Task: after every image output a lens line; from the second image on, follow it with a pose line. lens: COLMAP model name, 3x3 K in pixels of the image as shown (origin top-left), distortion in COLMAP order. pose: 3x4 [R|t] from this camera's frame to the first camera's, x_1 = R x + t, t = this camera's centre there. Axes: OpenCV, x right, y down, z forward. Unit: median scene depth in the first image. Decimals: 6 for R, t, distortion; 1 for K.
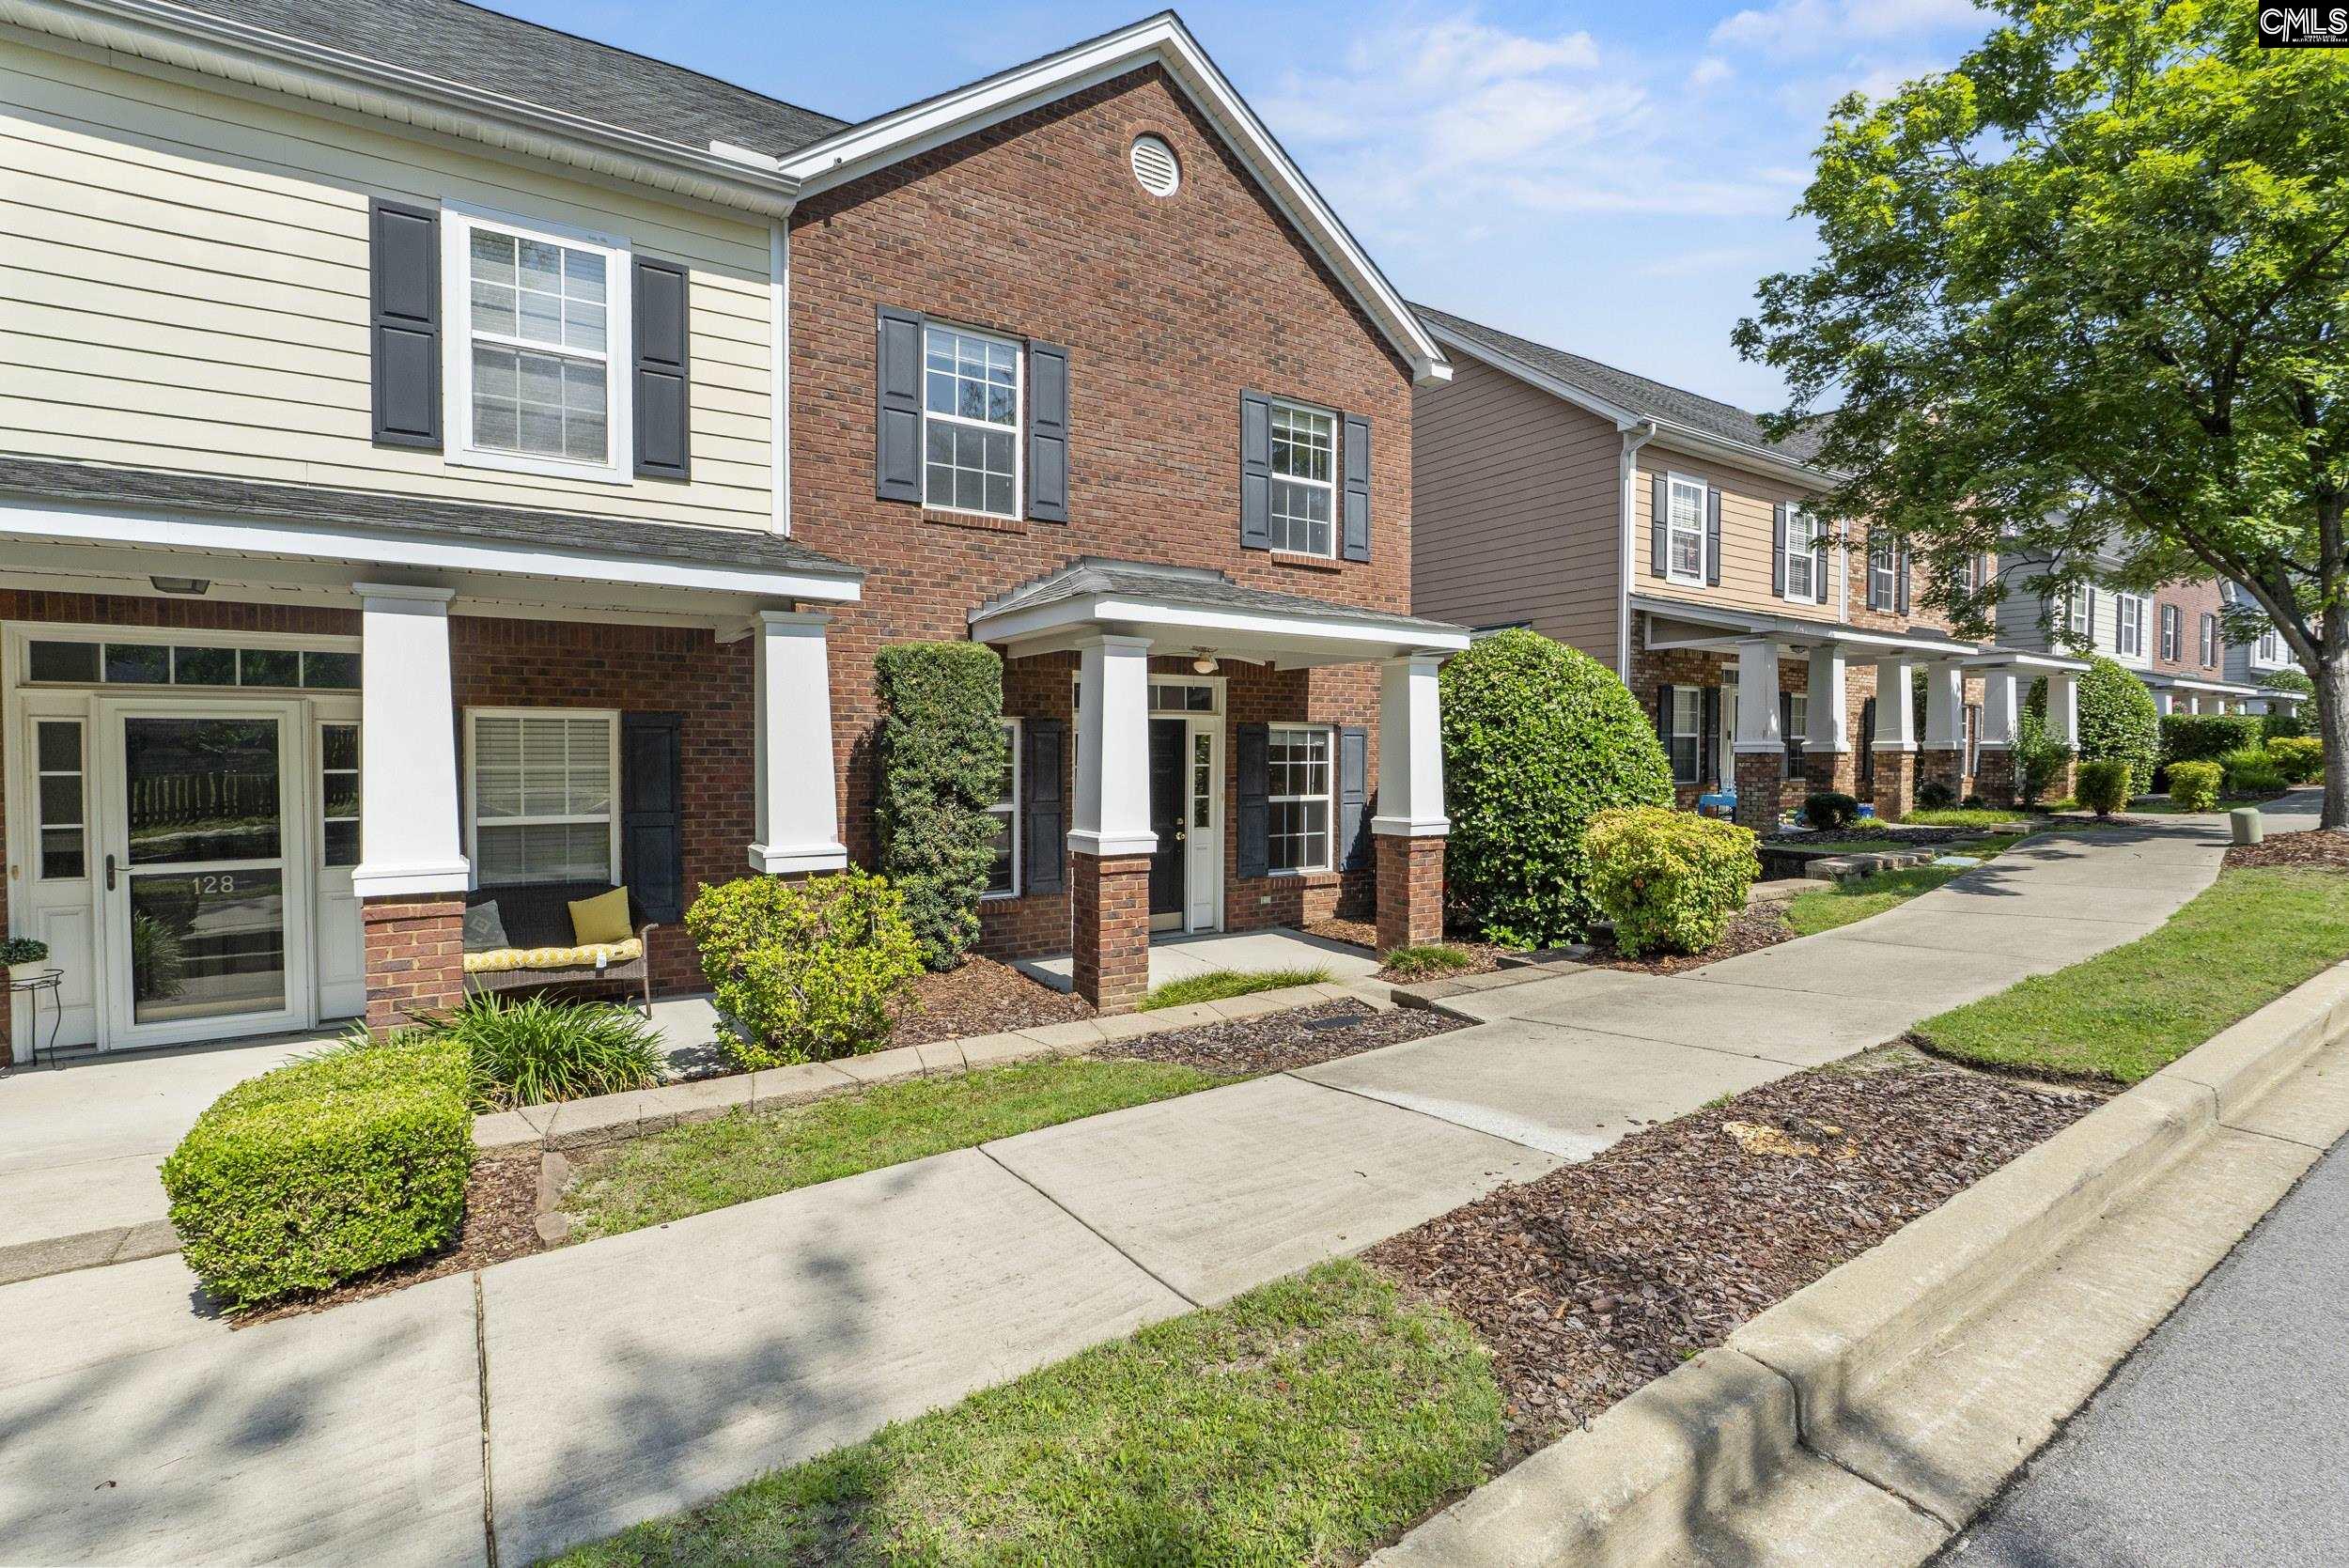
lens RADIAL K [[1076.7, 0, 1163.9], [0, 1076.7, 780.5], [0, 0, 1]] dist [-0.012655, 0.001520]
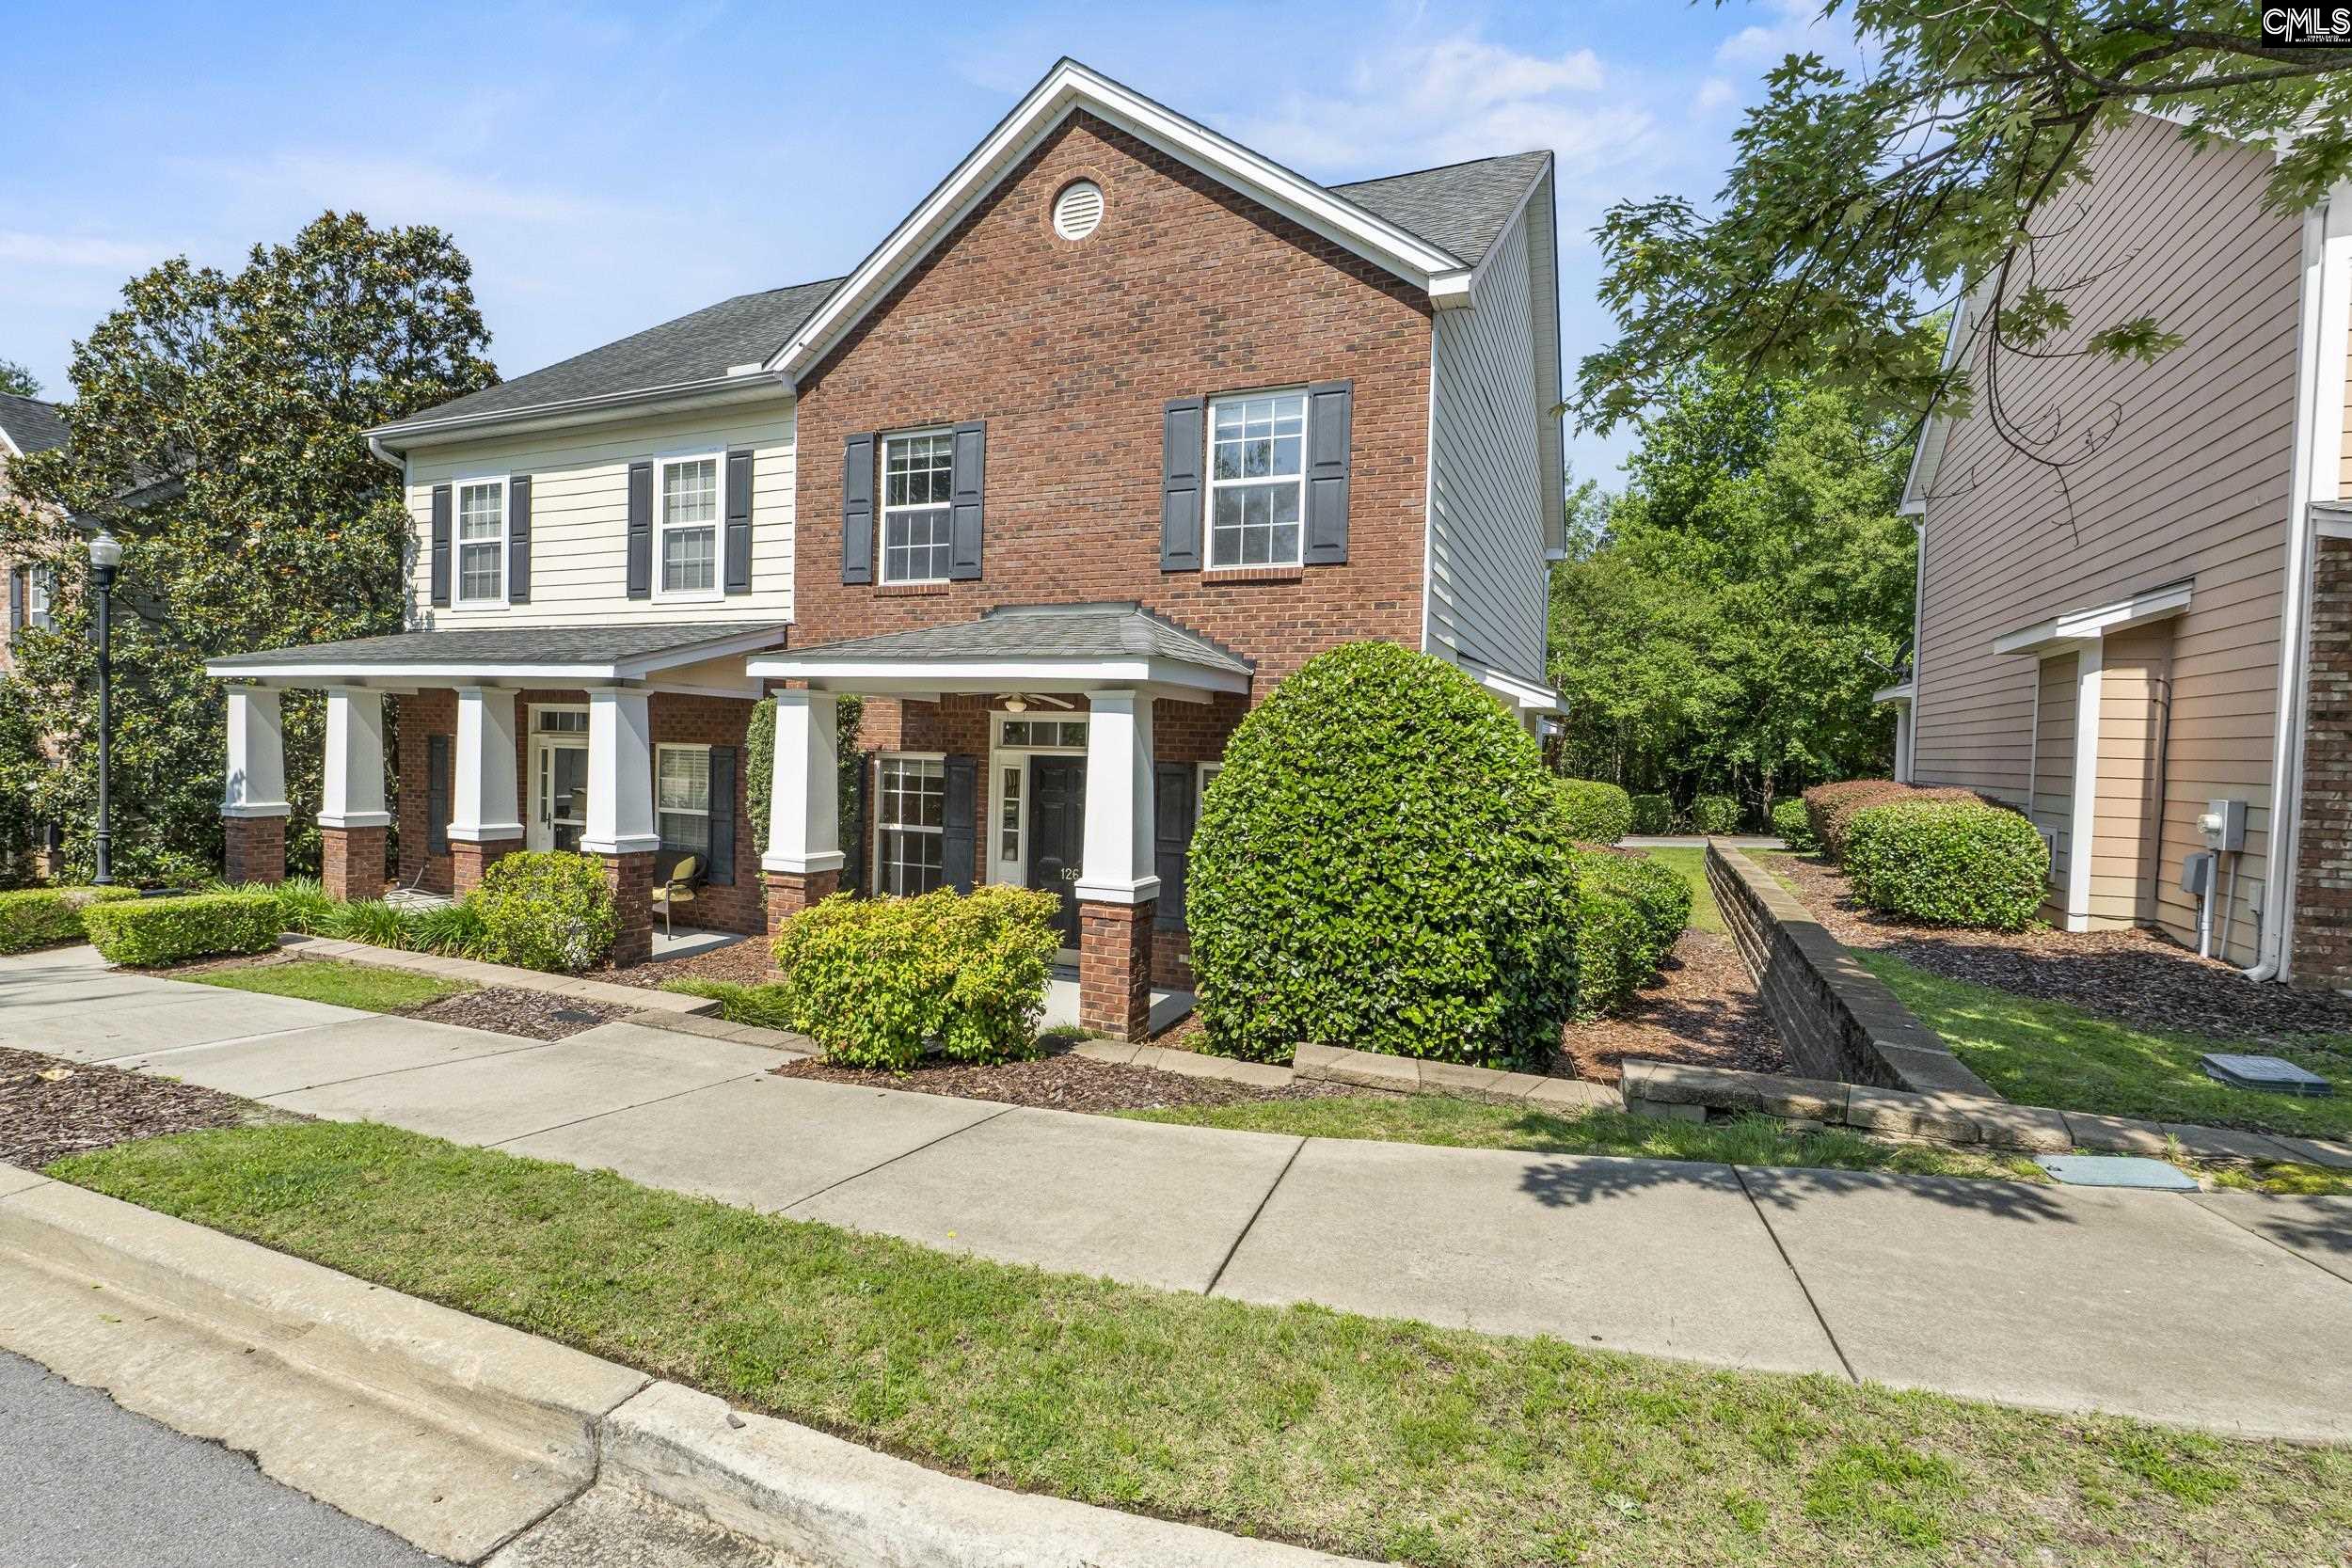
lens RADIAL K [[1000.9, 0, 1180.8], [0, 1000.9, 794.5], [0, 0, 1]] dist [-0.000013, -0.000086]
pose [[0.570578, 0.032634, -0.820595, 0.873482], [-0.066830, 0.997741, -0.006790, -0.025349], [0.818519, 0.058715, 0.571470, 0.594732]]
